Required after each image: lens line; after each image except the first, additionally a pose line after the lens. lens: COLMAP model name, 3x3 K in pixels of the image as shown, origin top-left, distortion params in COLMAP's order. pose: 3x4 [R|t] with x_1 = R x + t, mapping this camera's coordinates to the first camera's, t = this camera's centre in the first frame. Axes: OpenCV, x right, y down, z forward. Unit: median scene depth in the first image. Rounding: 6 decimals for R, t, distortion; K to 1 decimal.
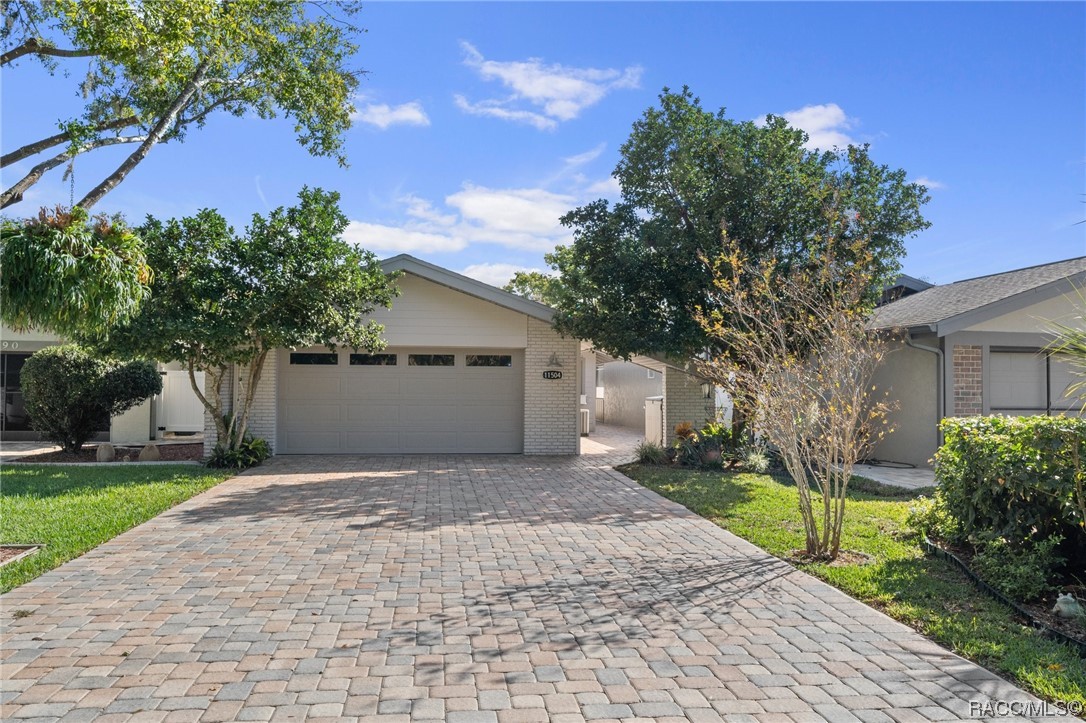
lens RADIAL K [[803.1, 0, 543.0], [0, 803.1, 361.5], [0, 0, 1]] dist [0.000296, -0.000012]
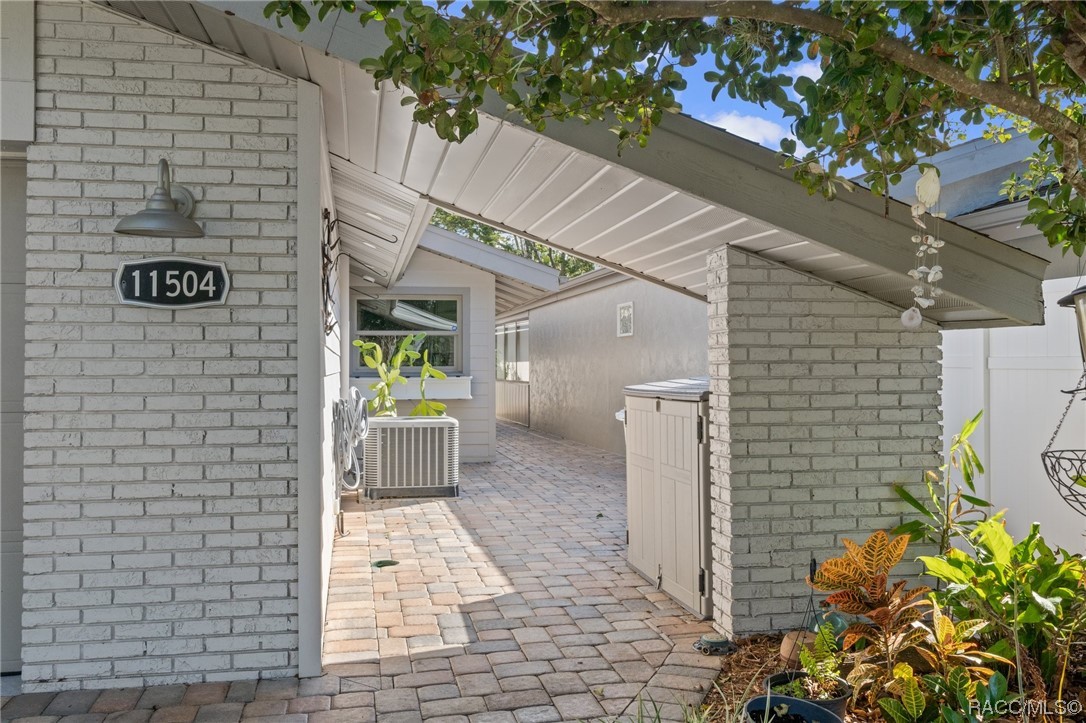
lens RADIAL K [[937.9, 0, 543.0], [0, 937.9, 361.5], [0, 0, 1]] dist [0.000410, 0.000122]
pose [[0.997737, -0.012452, 0.066079, 0.085307], [0.010611, 0.999548, 0.028137, 0.029775], [-0.066400, -0.027373, 0.997418, 0.745314]]
